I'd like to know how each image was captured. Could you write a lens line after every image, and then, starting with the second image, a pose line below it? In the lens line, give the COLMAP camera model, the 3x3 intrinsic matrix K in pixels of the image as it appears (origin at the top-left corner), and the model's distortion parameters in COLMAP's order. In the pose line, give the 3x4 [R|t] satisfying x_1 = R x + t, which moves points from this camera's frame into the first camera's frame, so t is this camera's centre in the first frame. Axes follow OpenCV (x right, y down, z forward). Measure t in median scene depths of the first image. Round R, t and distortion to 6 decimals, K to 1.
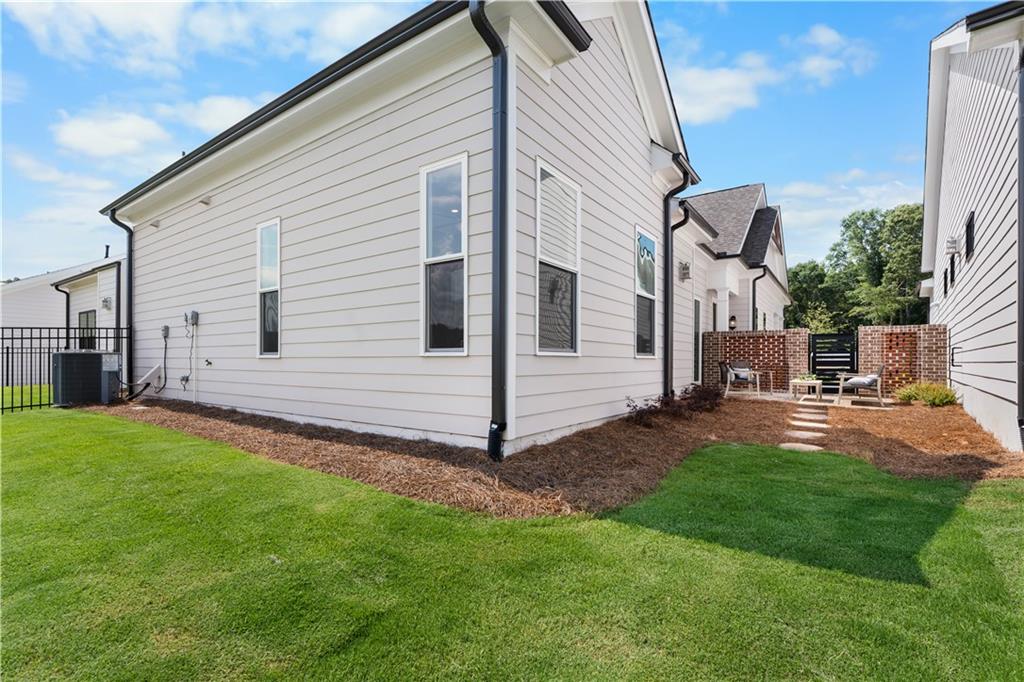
lens RADIAL K [[480.1, 0, 507.3], [0, 480.1, 361.4], [0, 0, 1]] dist [0.001287, 0.000685]
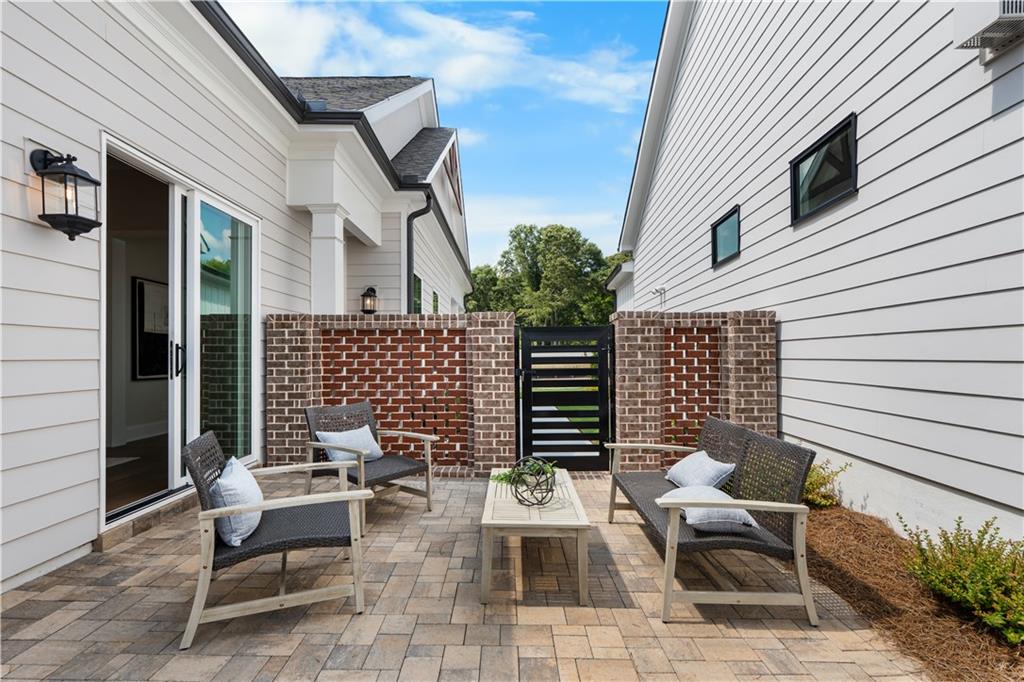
lens RADIAL K [[467.3, 0, 510.3], [0, 467.3, 350.3], [0, 0, 1]] dist [-0.001916, 0.000086]
pose [[0.815246, -0.001055, 0.579114, 0.292487], [0.008207, 0.999919, -0.009733, -0.024522], [-0.579056, 0.012687, 0.815189, 0.503870]]
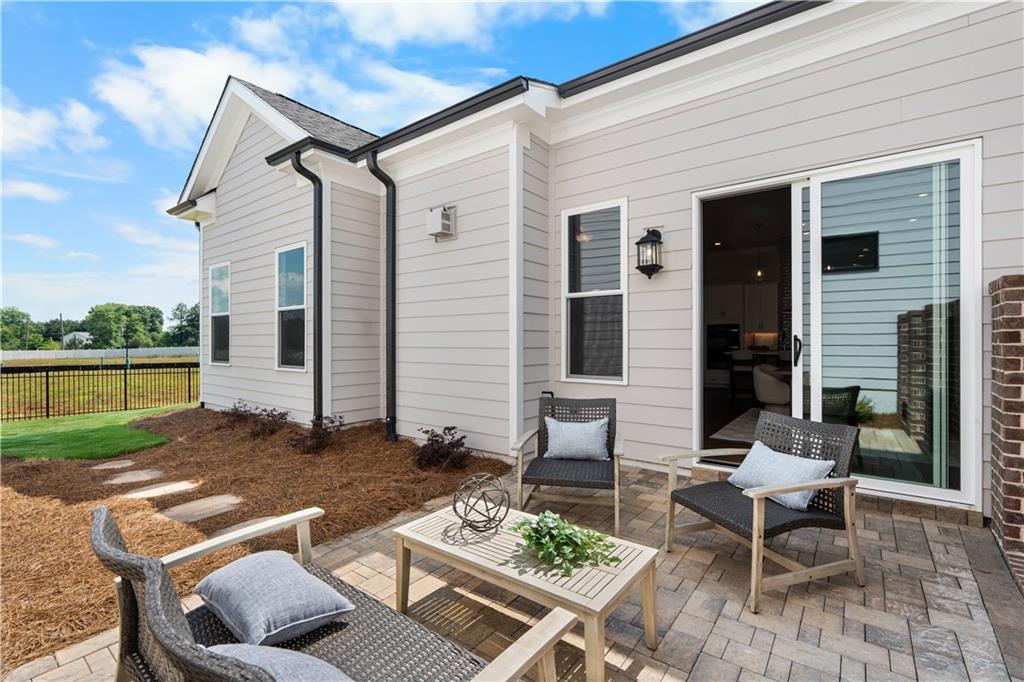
lens RADIAL K [[467.9, 0, 512.0], [0, 467.9, 341.0], [0, 0, 1]] dist [-0.001383, -0.000159]
pose [[-0.048974, -0.008951, -0.998760, 0.525542], [-0.005915, 0.999945, -0.008671, -0.025694], [0.998783, 0.005483, -0.049024, 0.645712]]
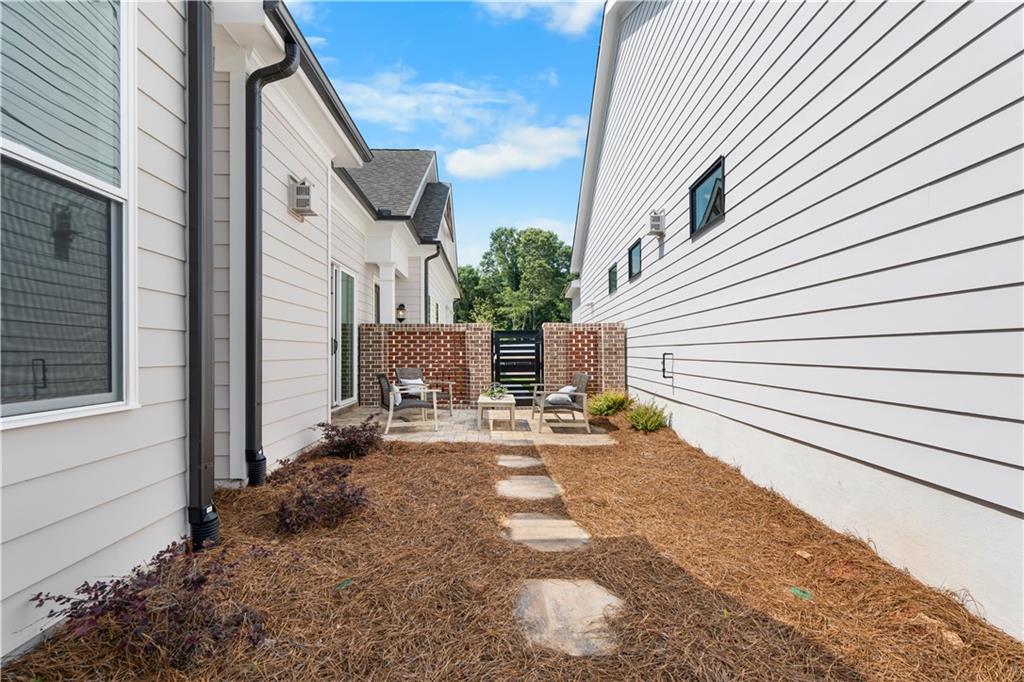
lens RADIAL K [[467.3, 0, 510.3], [0, 467.3, 350.3], [0, 0, 1]] dist [-0.001916, 0.000086]
pose [[0.791454, -0.004171, 0.611215, 0.142777], [0.006940, 0.999974, -0.002163, -0.017178], [-0.611190, 0.005953, 0.791462, 0.287367]]
